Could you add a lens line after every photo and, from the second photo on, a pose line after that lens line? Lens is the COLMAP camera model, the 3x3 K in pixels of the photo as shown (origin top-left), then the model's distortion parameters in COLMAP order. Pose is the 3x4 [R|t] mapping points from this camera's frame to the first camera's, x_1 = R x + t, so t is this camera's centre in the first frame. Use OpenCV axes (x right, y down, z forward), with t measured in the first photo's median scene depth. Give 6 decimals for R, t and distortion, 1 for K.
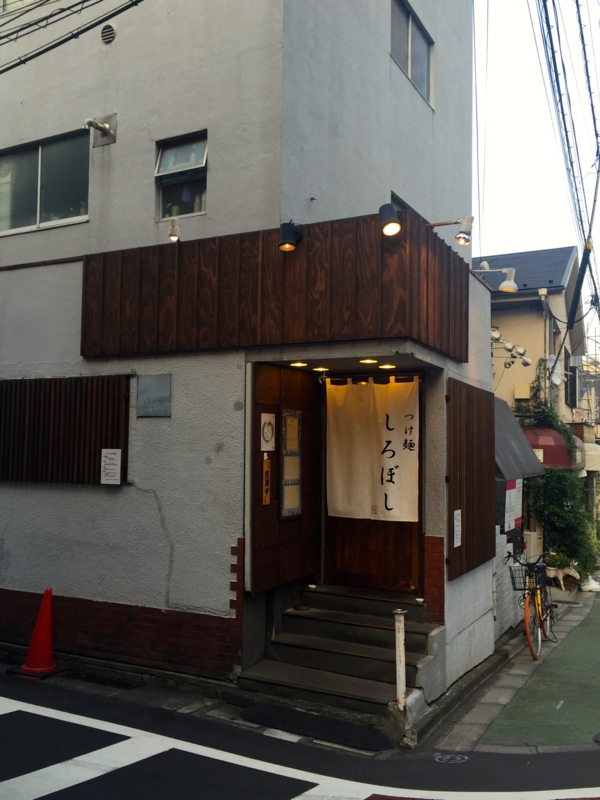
lens RADIAL K [[725.6, 0, 300.0], [0, 725.6, 400.0], [0, 0, 1]] dist [0.057309, -0.121660]
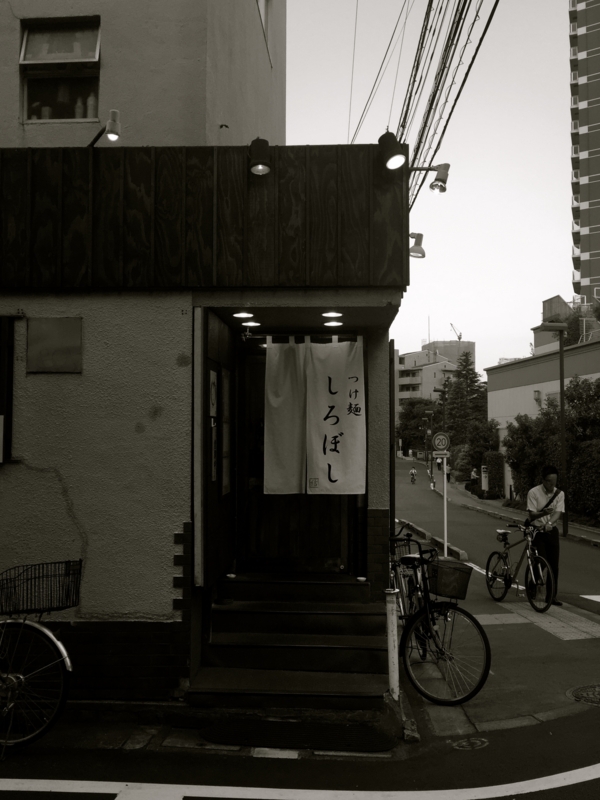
lens RADIAL K [[728.1, 0, 300.0], [0, 728.1, 400.0], [0, 0, 1]] dist [0.065480, -0.128631]
pose [[0.908702, 0.010553, 0.417313, -0.305368], [-0.018116, 0.999736, 0.014165, 0.038369], [-0.417053, -0.020432, 0.908653, 0.205245]]
